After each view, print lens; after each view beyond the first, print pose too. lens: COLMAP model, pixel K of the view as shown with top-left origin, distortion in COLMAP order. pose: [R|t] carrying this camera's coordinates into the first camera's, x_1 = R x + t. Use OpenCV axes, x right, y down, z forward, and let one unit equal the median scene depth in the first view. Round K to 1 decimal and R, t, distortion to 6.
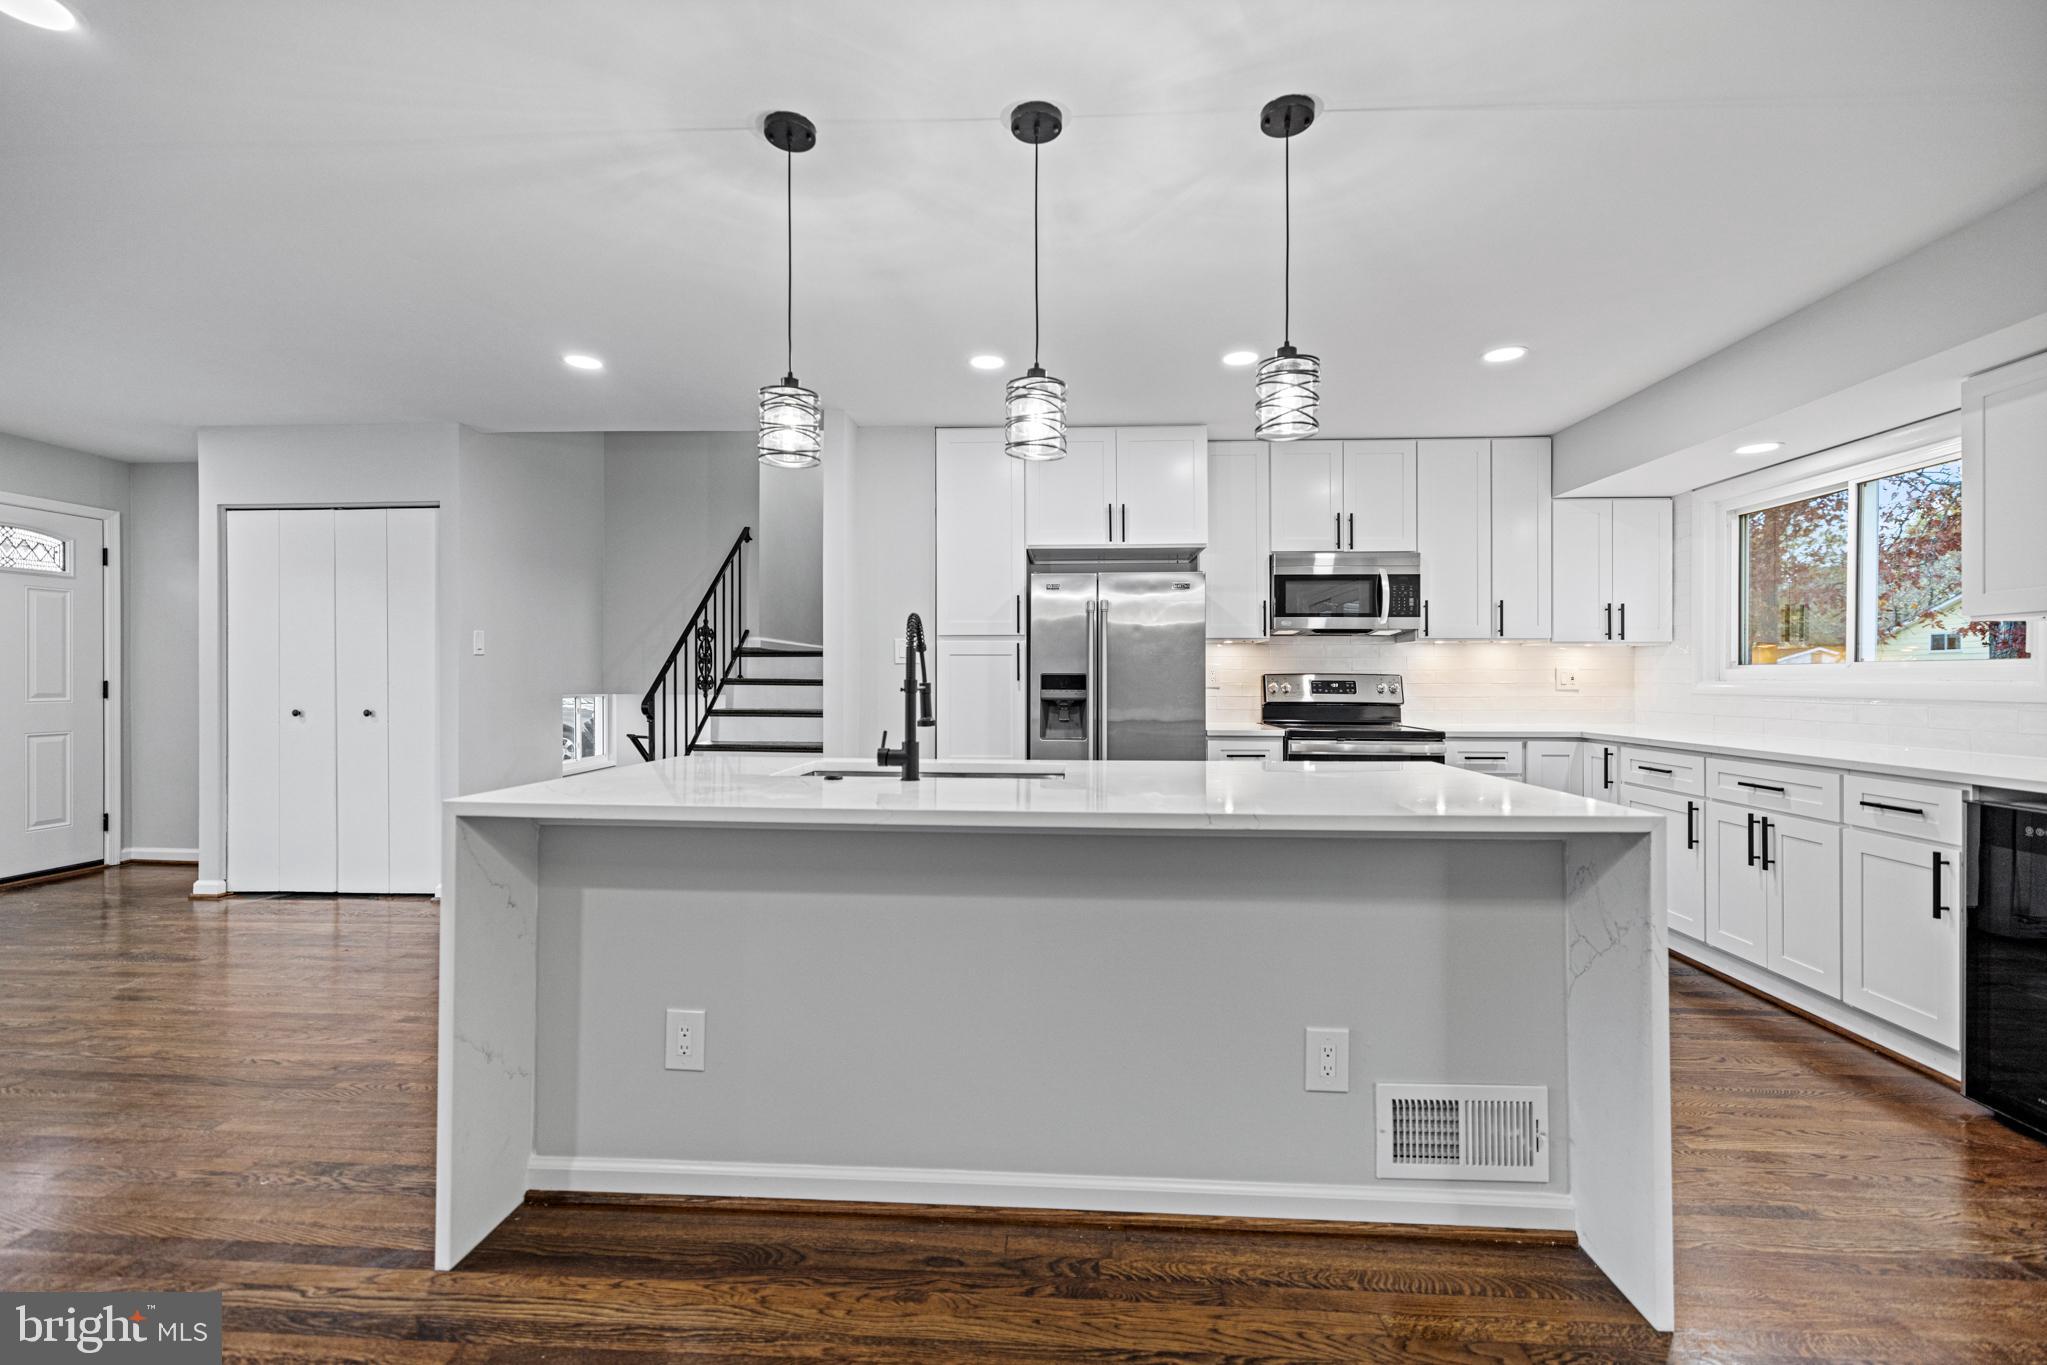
lens RADIAL K [[977.0, 0, 1023.5], [0, 977.0, 682.5], [0, 0, 1]] dist [0.001926, 0.000202]
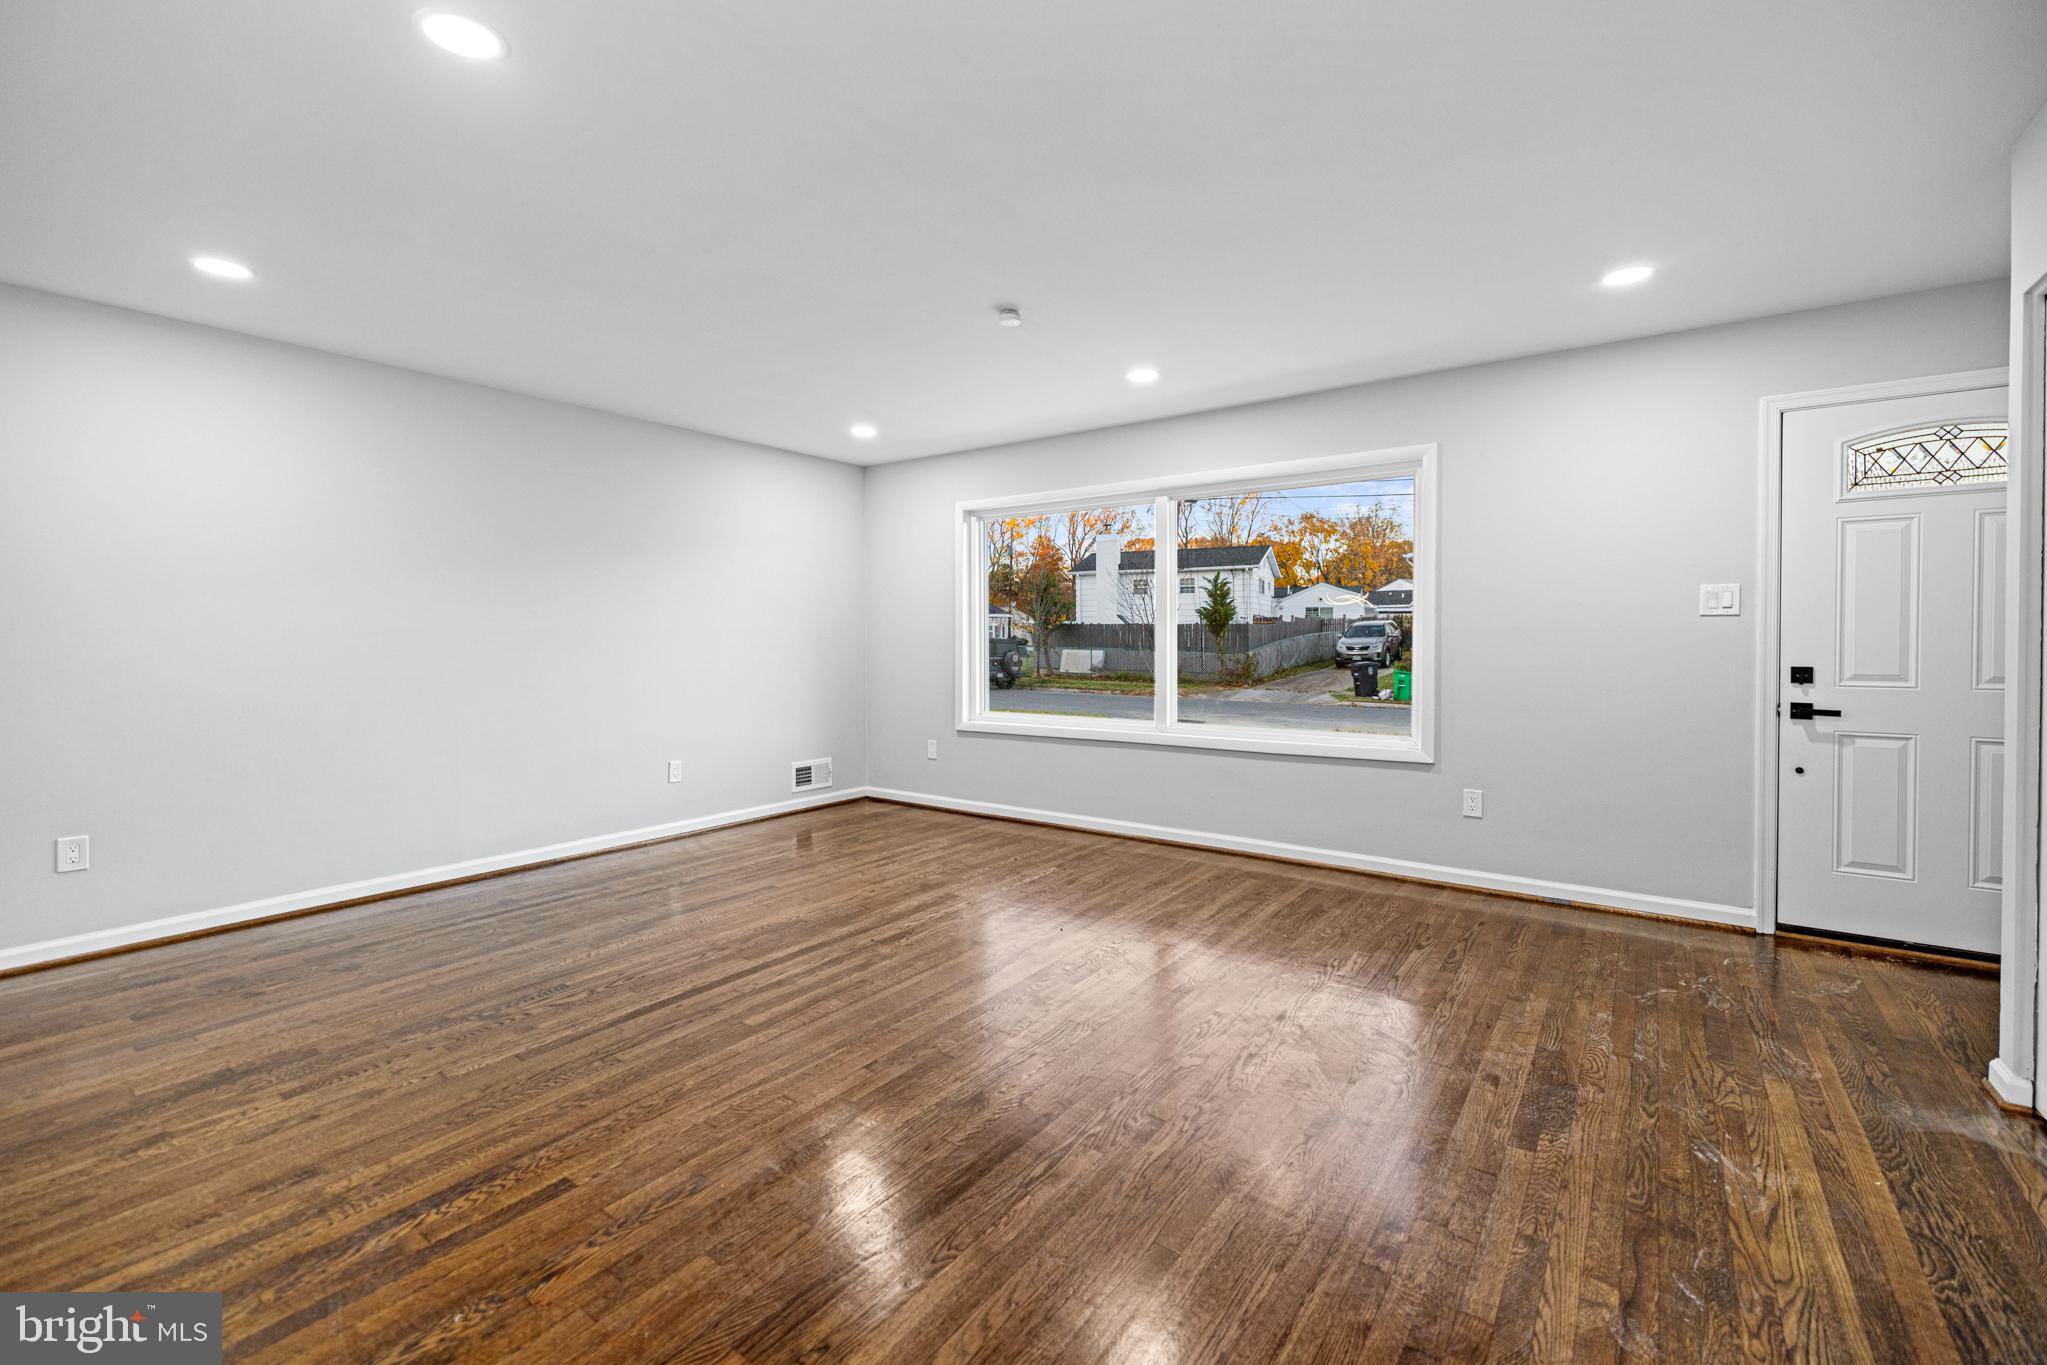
lens RADIAL K [[882.0, 0, 1023.9], [0, 882.0, 663.3], [0, 0, 1]] dist [0.001079, 0.001114]
pose [[-0.523522, 0.021212, -0.851748, -0.332347], [-0.006484, 0.999562, 0.028878, -0.015670], [0.851987, 0.020642, -0.523156, 1.329909]]
